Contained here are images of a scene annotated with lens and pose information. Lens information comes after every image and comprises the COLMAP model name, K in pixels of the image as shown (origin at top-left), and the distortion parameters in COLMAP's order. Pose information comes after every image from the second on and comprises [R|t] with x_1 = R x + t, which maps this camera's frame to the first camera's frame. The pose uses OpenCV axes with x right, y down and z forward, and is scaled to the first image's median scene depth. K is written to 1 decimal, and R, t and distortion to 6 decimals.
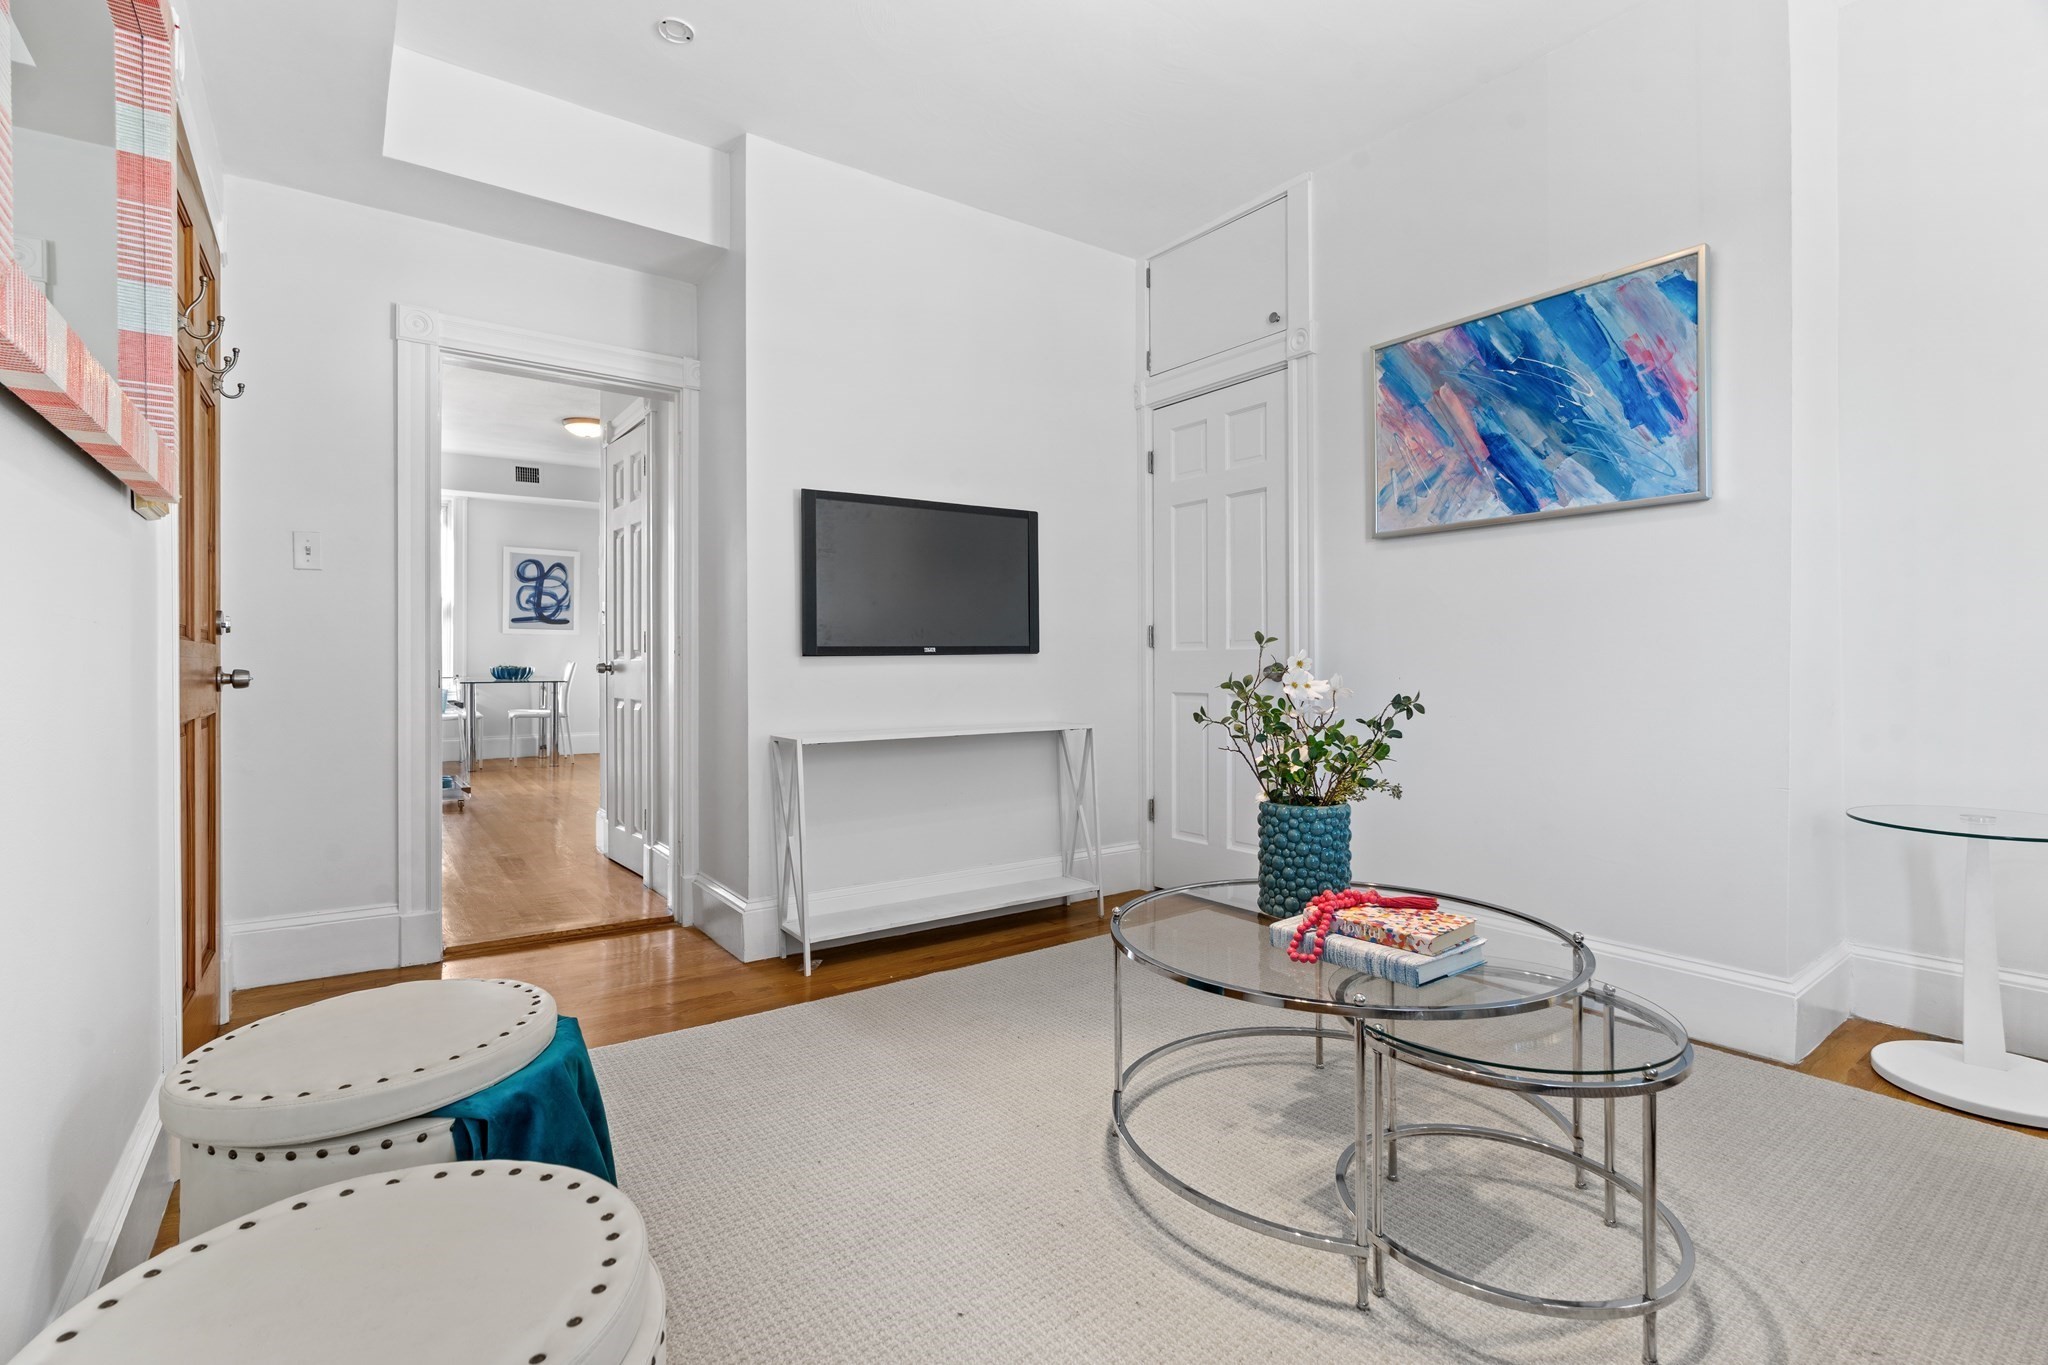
lens RADIAL K [[924.2, 0, 1022.3], [0, 924.2, 660.4], [0, 0, 1]] dist [-0.009926, 0.004627]
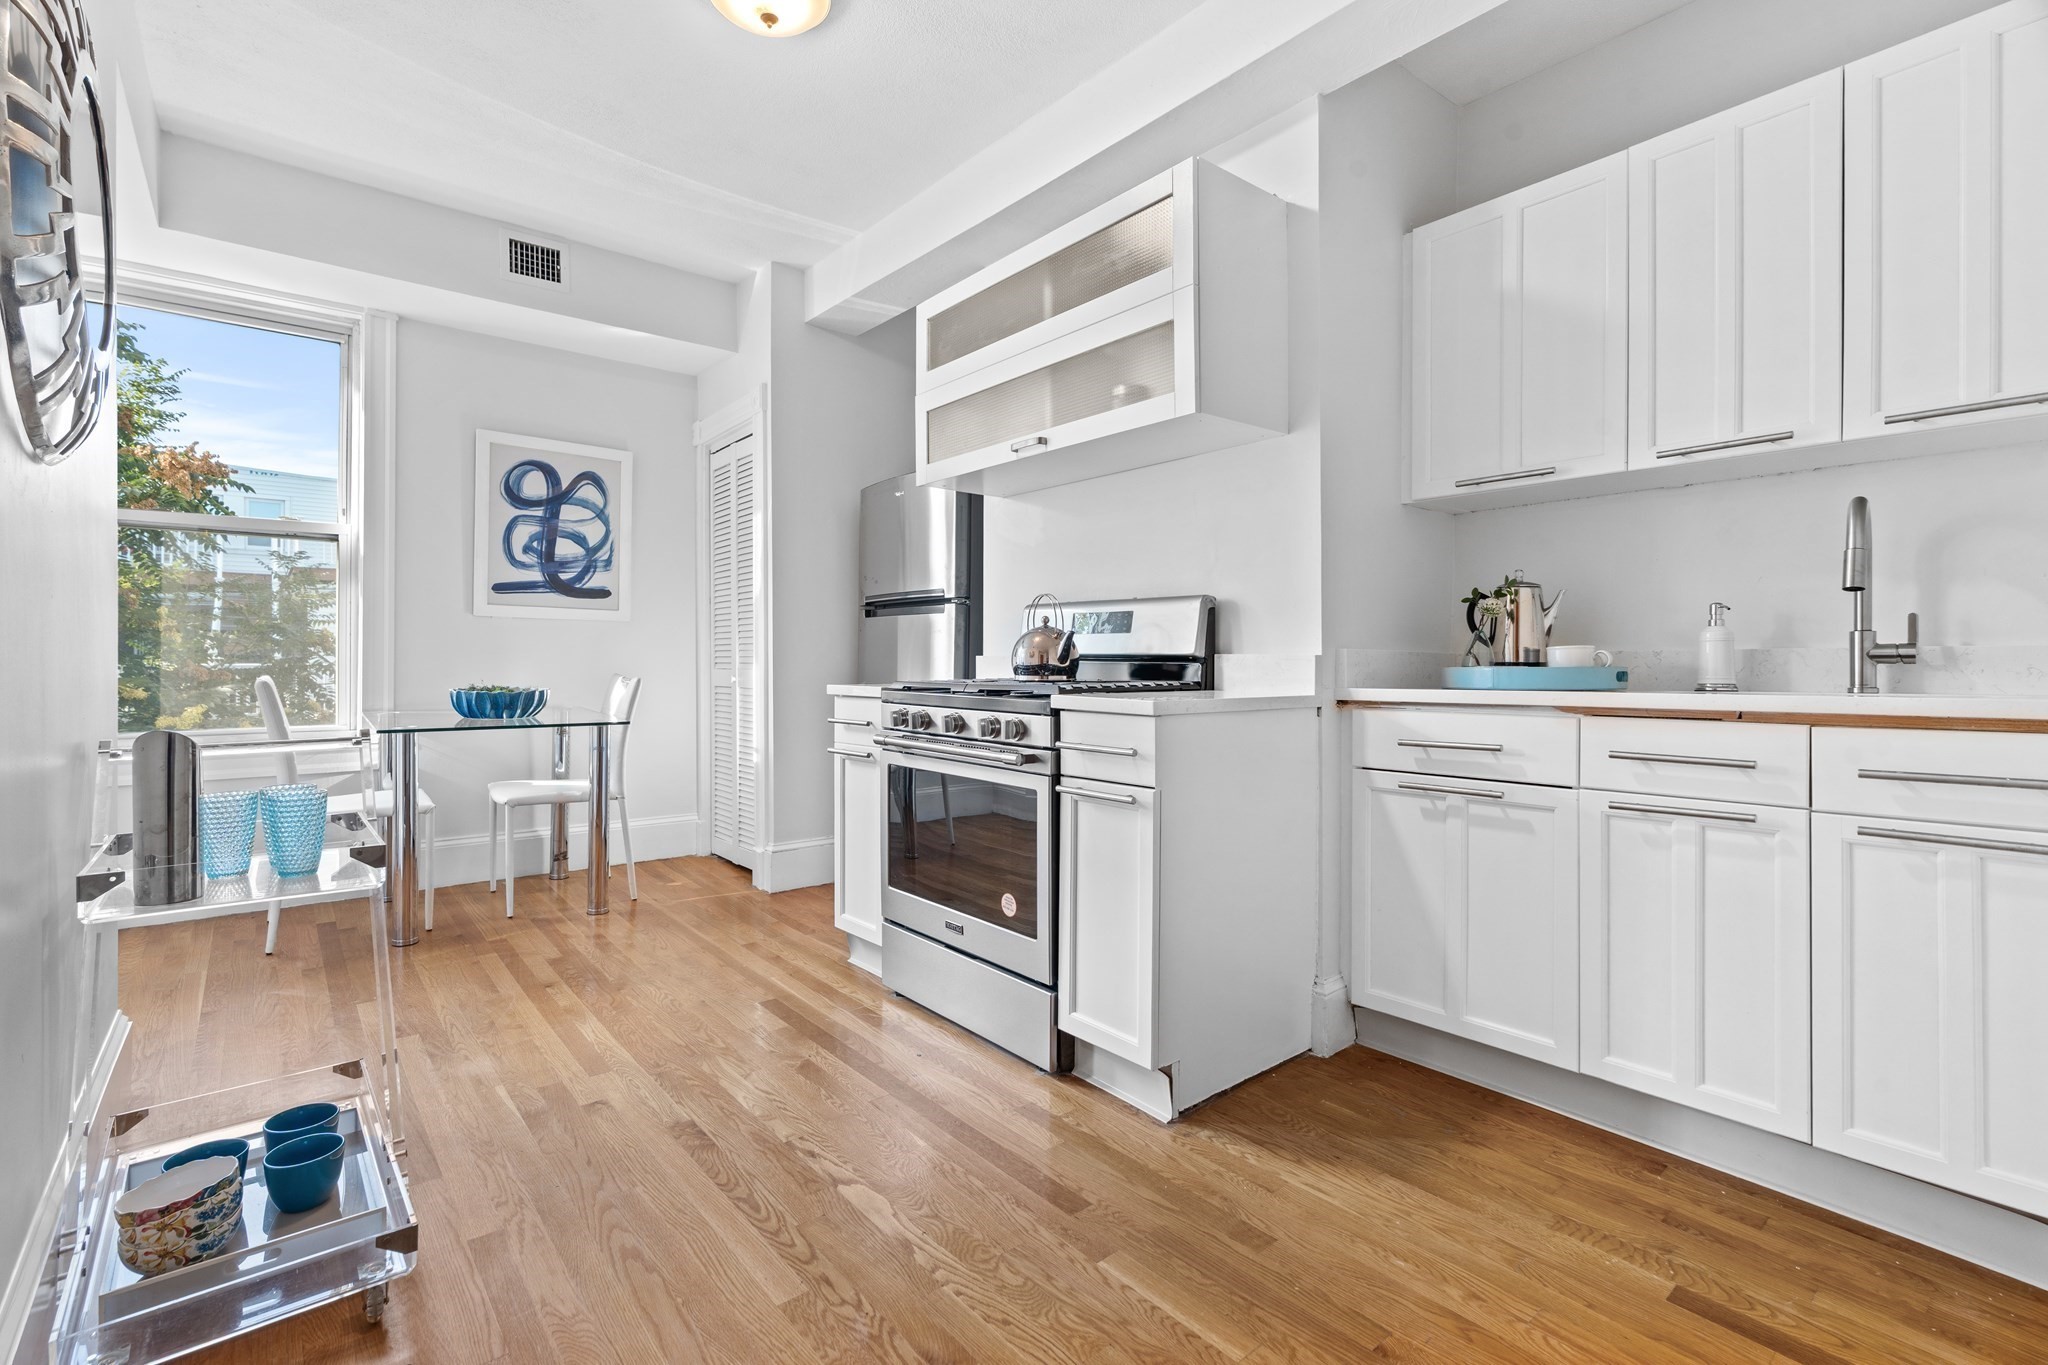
lens RADIAL K [[924.2, 0, 1022.3], [0, 924.2, 660.4], [0, 0, 1]] dist [-0.009926, 0.004627]
pose [[0.998324, -0.000244, 0.057875, -0.307476], [0.000212, 1.000000, 0.000553, -0.006698], [-0.057875, -0.000540, 0.998324, 0.507870]]
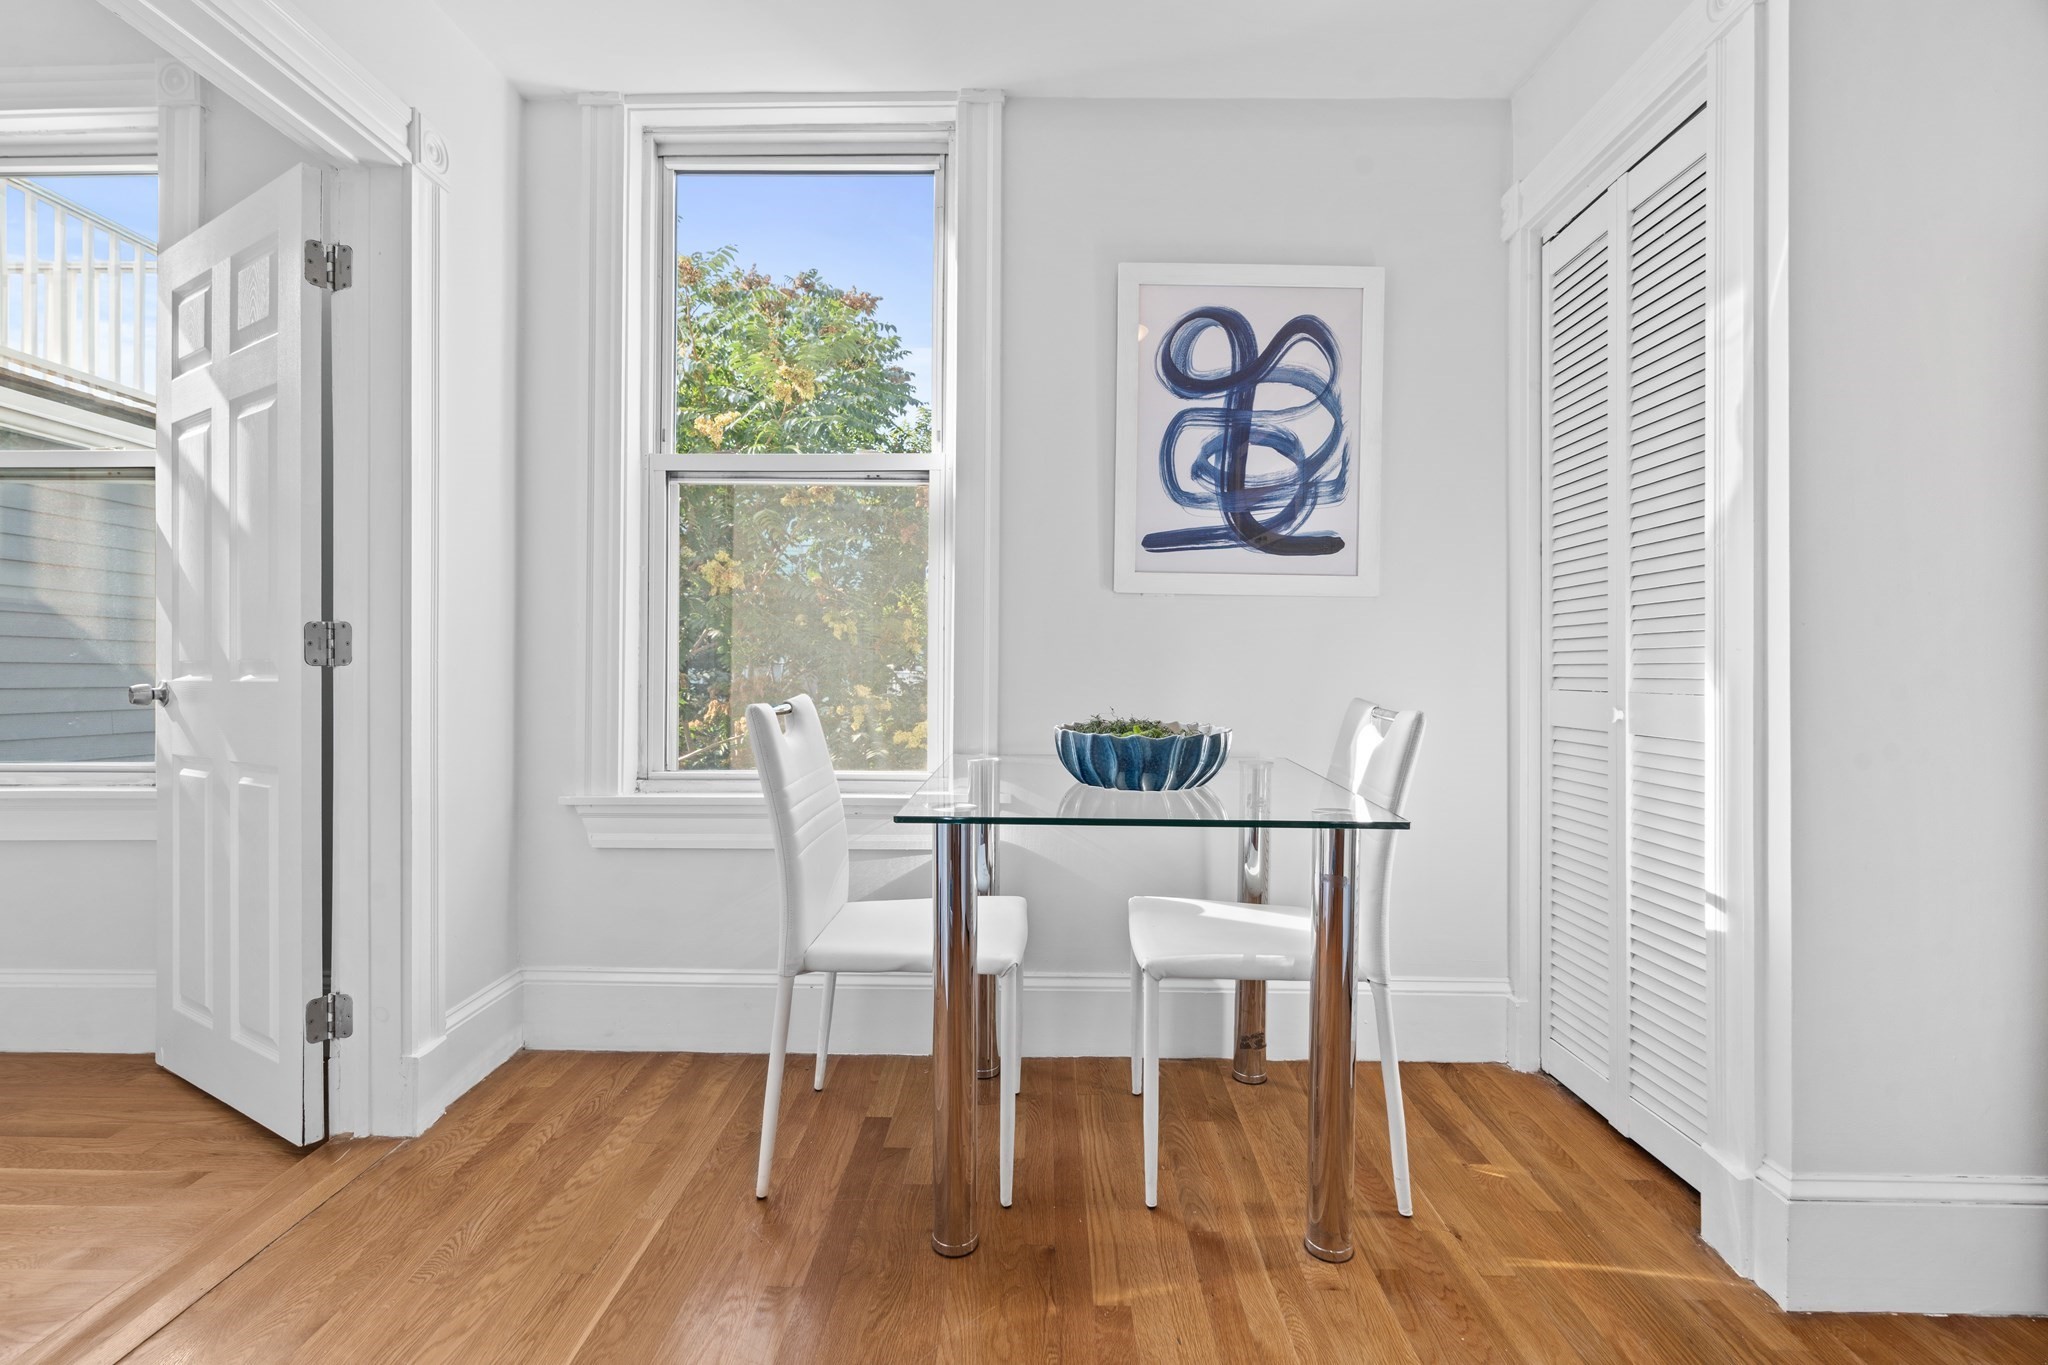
lens RADIAL K [[924.2, 0, 1022.3], [0, 924.2, 660.4], [0, 0, 1]] dist [-0.009926, 0.004627]
pose [[0.790198, -0.000995, -0.612850, -0.412631], [-0.004105, 0.999968, -0.006917, -0.007330], [0.612837, 0.007981, 0.790169, 0.757133]]
